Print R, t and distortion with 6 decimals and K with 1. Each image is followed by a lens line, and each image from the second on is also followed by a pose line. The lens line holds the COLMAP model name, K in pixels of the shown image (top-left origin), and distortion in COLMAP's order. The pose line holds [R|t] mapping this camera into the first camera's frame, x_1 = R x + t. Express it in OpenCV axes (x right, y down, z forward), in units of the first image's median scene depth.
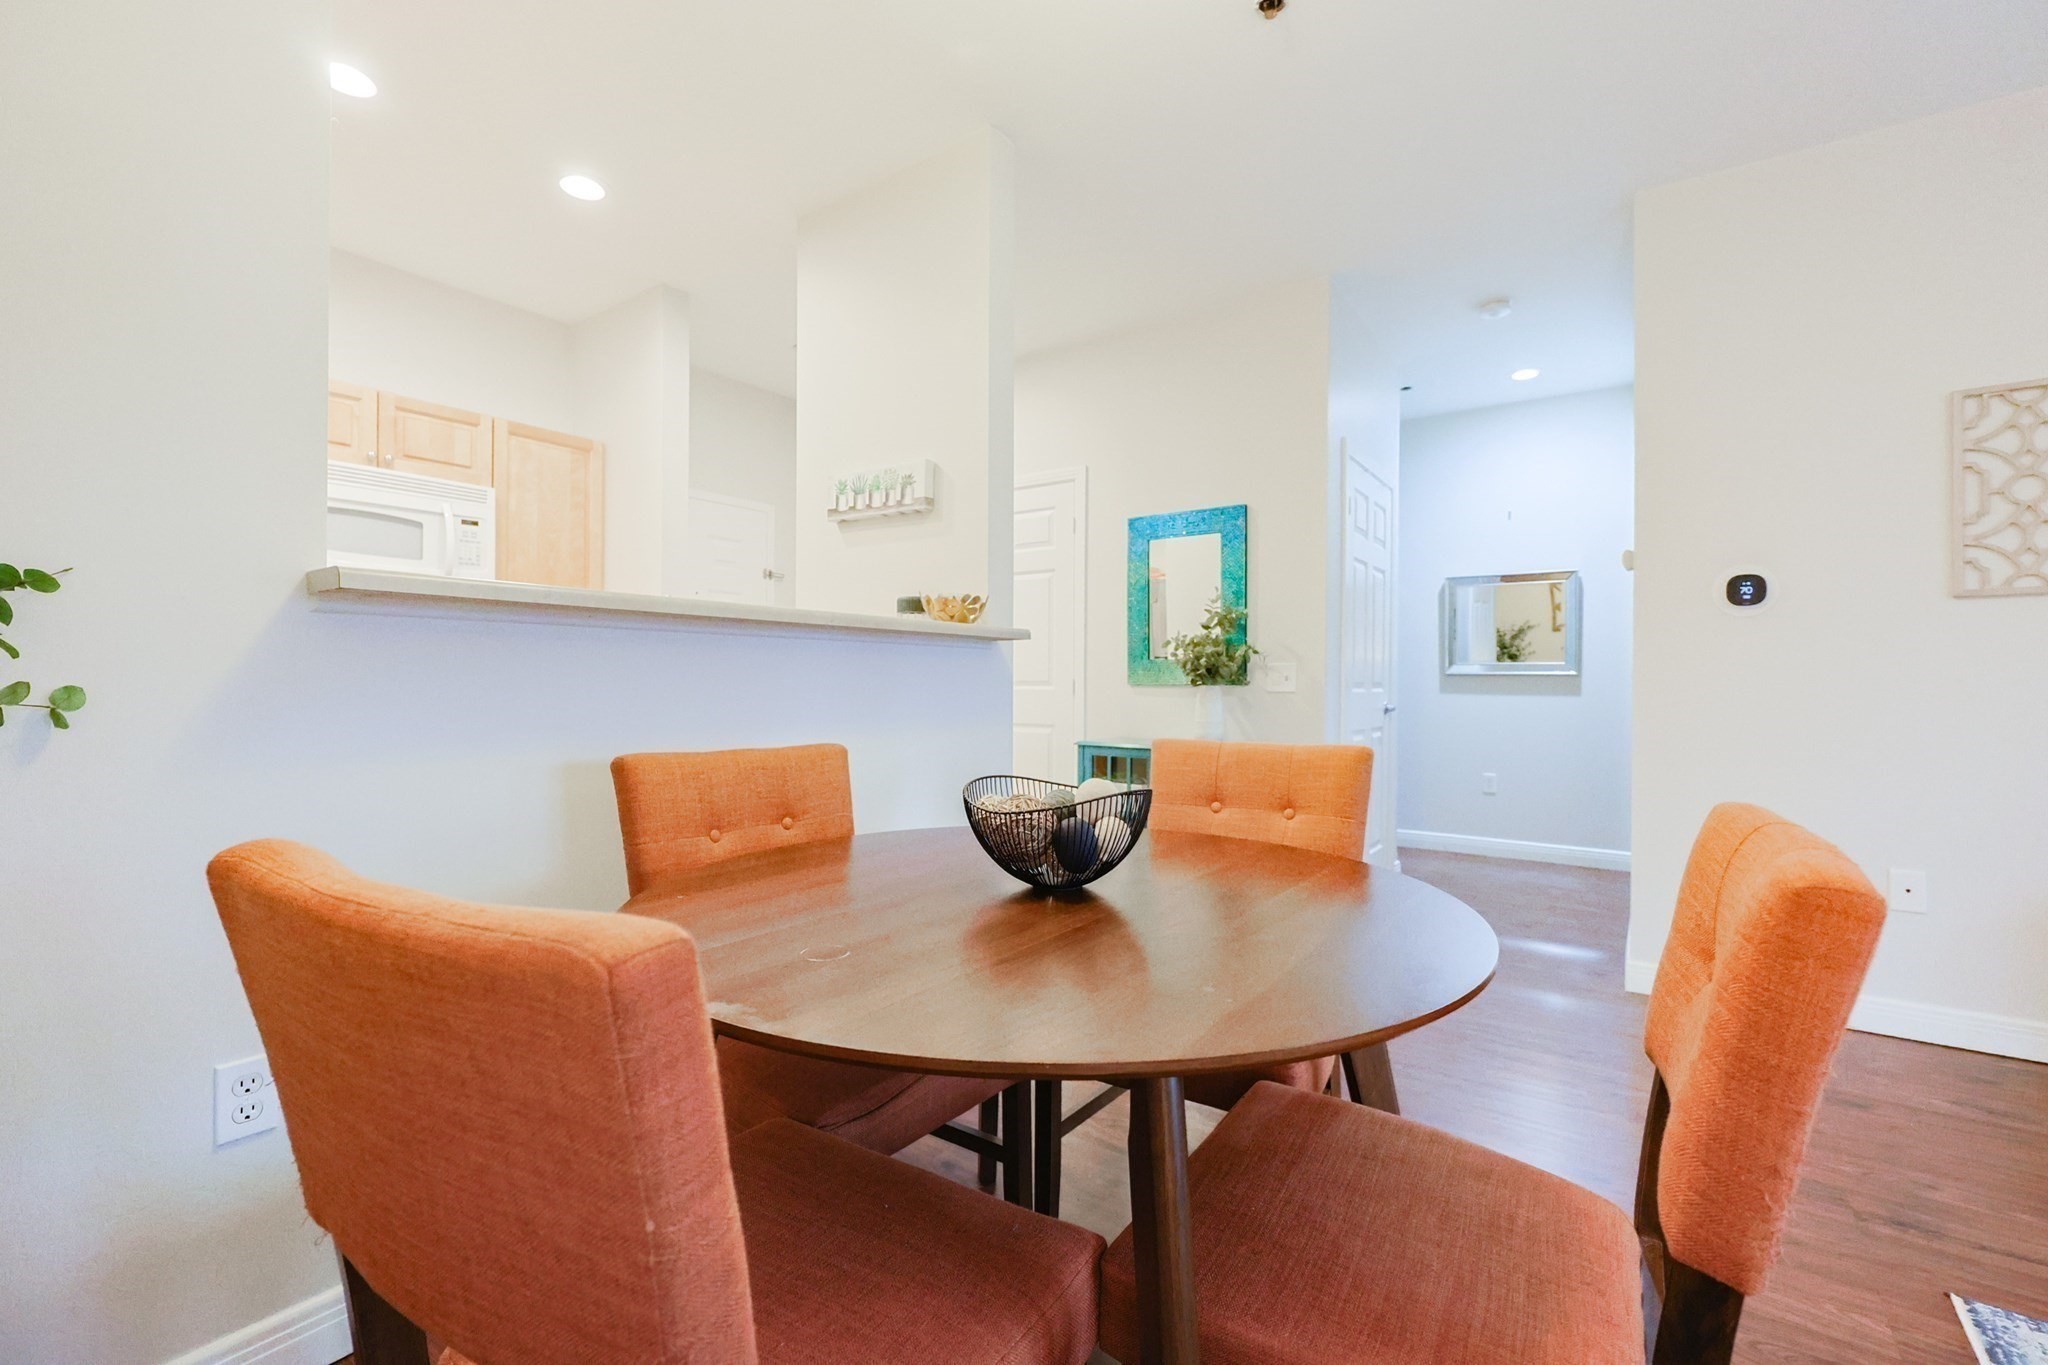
lens RADIAL K [[863.6, 0, 1030.3], [0, 863.6, 682.9], [0, 0, 1]] dist [-0.001946, -0.000464]
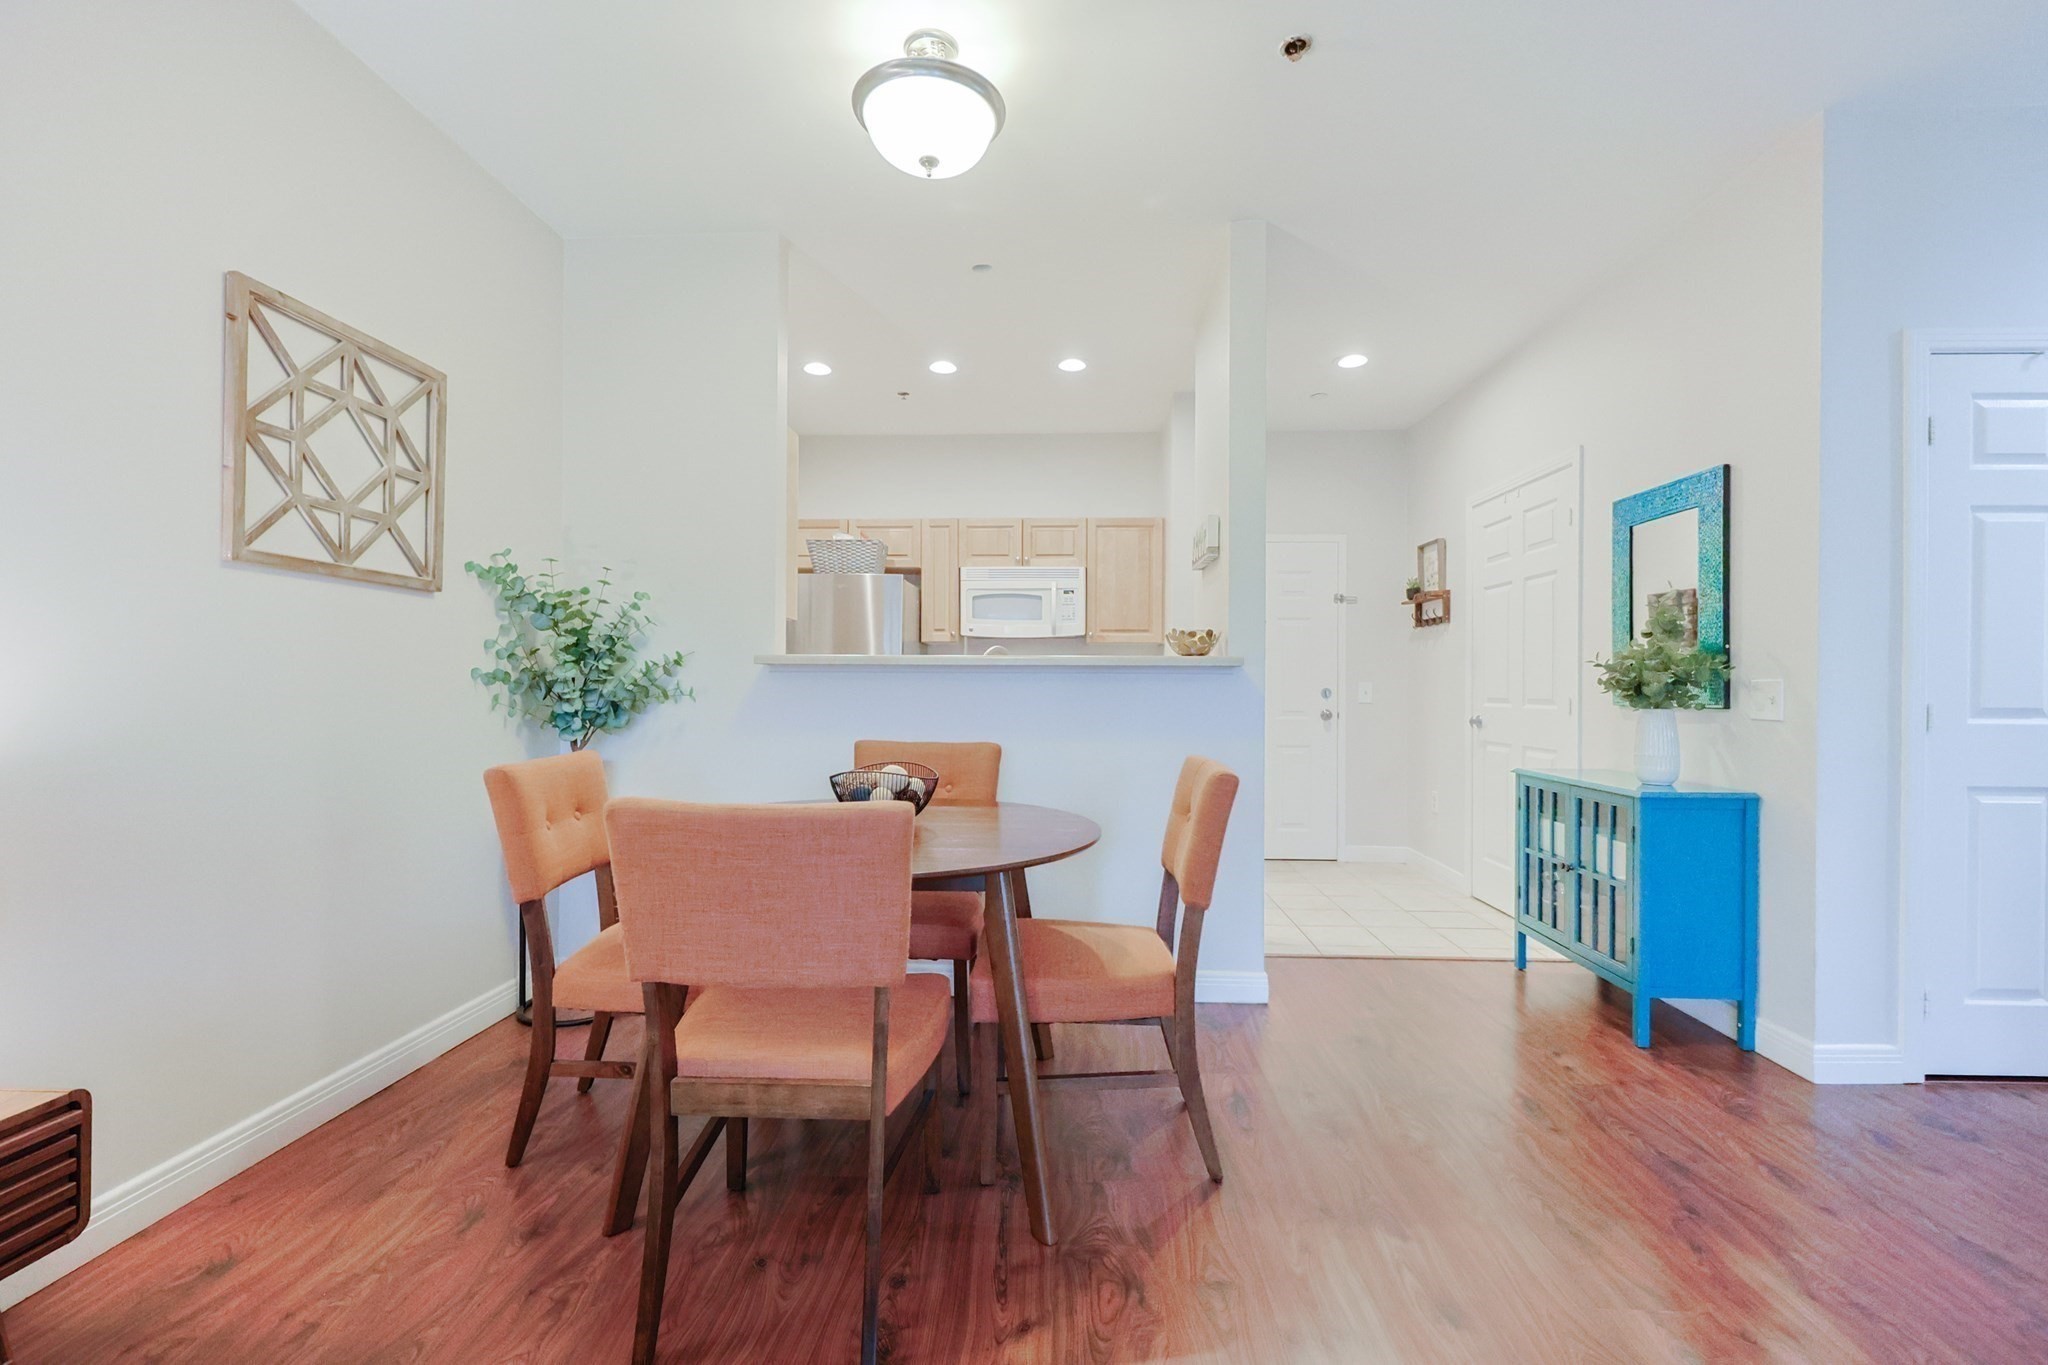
lens RADIAL K [[879.8, 0, 1029.8], [0, 879.8, 681.6], [0, 0, 1]] dist [0.001096, -0.000062]
pose [[0.541680, -0.006407, -0.840561, 0.757702], [-0.001798, 0.999960, -0.008781, -0.017951], [0.840583, 0.006268, 0.541646, 0.123401]]
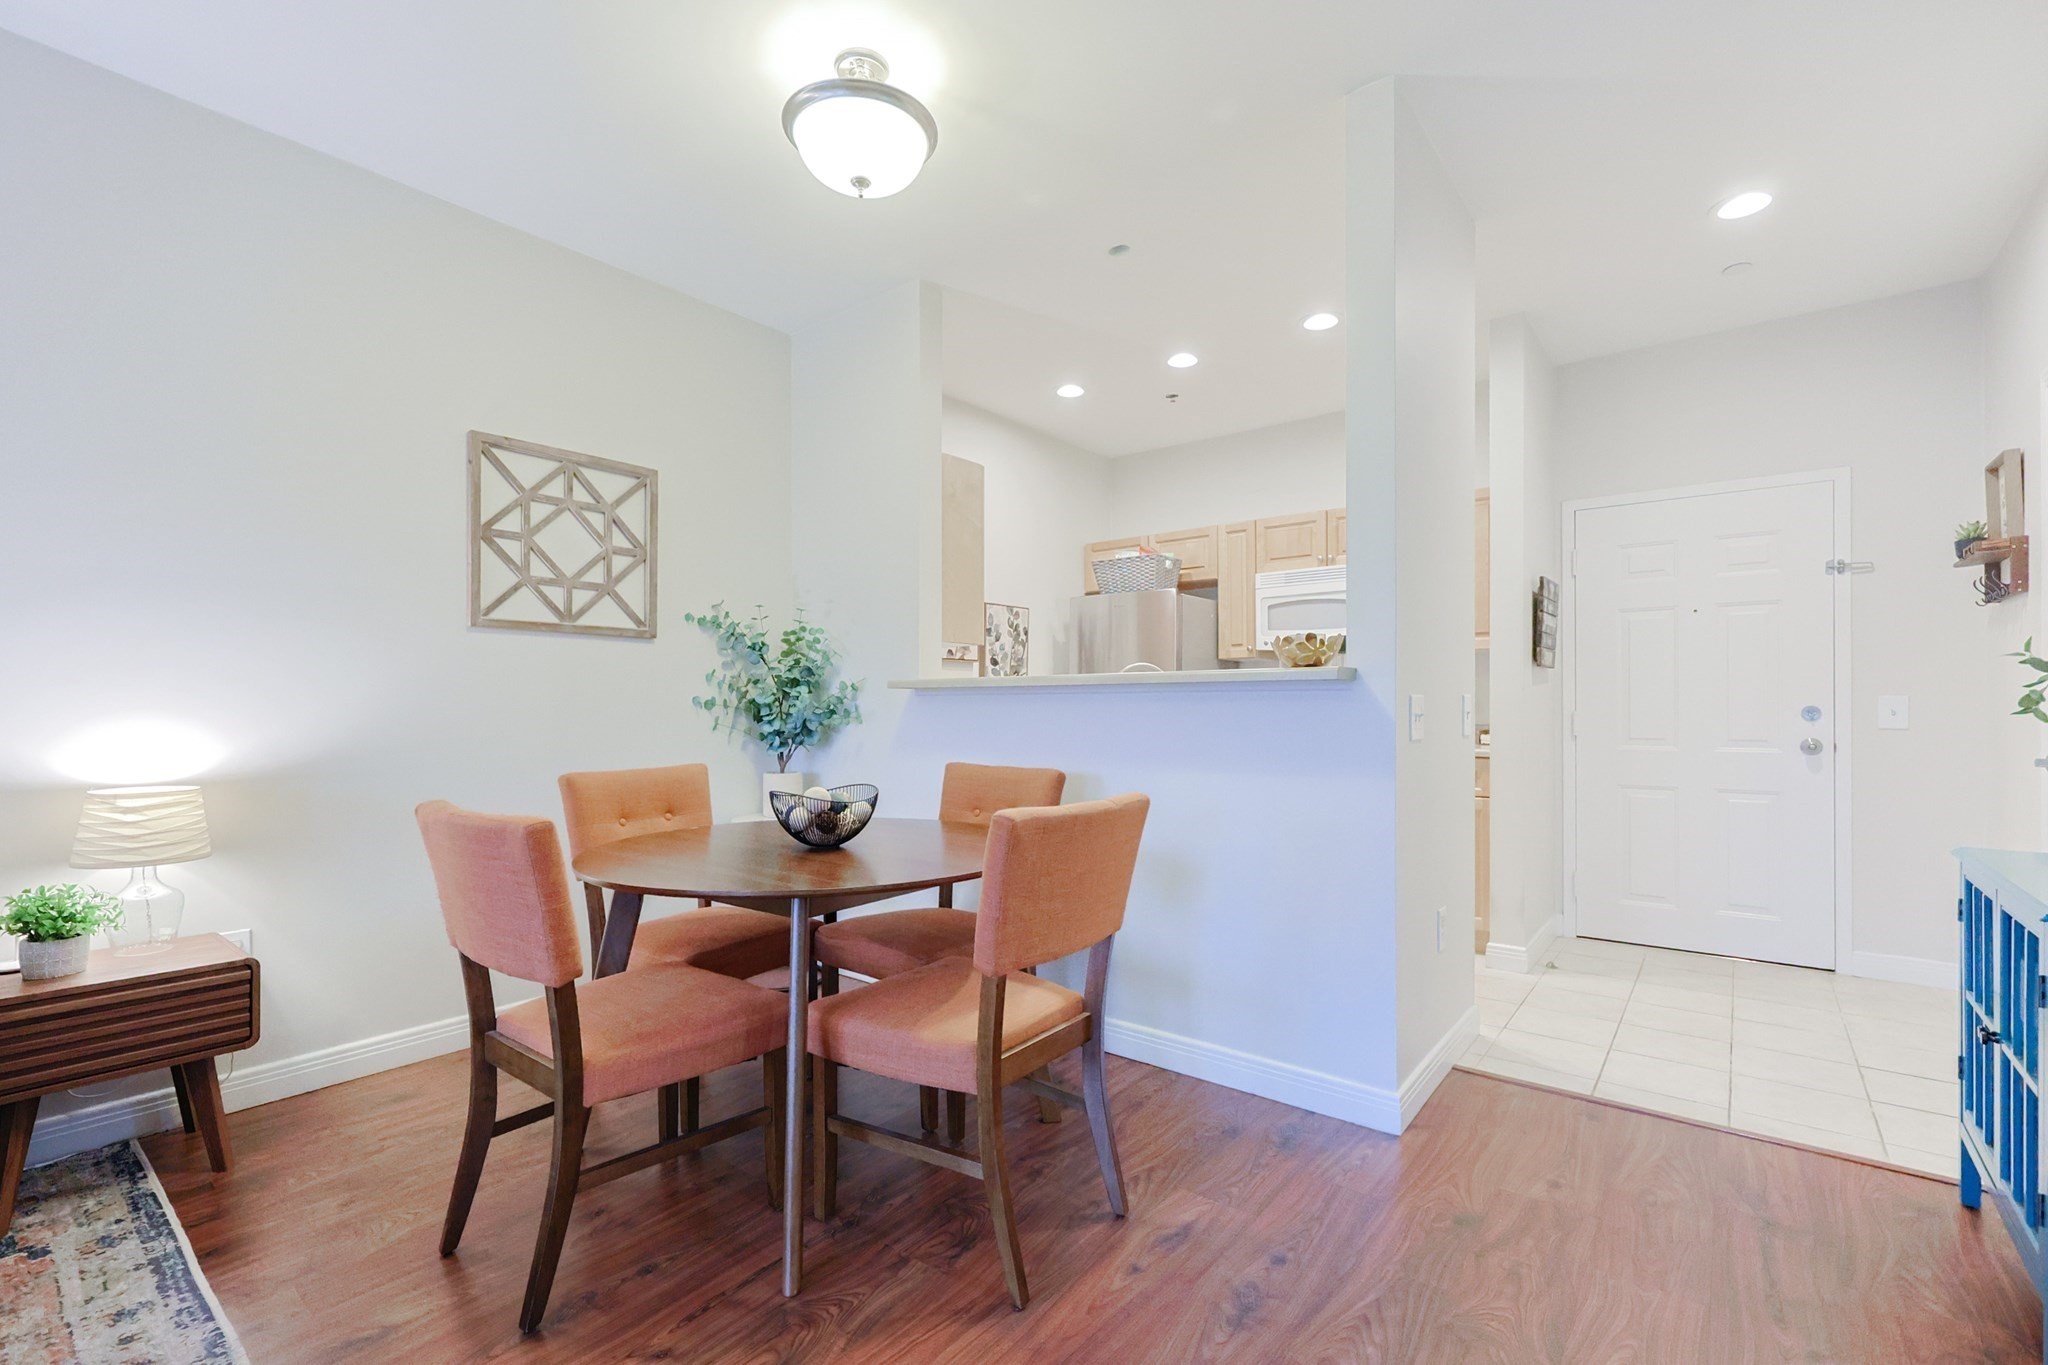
lens RADIAL K [[894.2, 0, 1019.9], [0, 894.2, 703.5], [0, 0, 1]] dist [-0.000363, 0.000236]
pose [[-0.054237, -0.007050, -0.998503, 0.836209], [0.003441, 0.999968, -0.007247, -0.019499], [0.998522, -0.003829, -0.054211, 0.662633]]
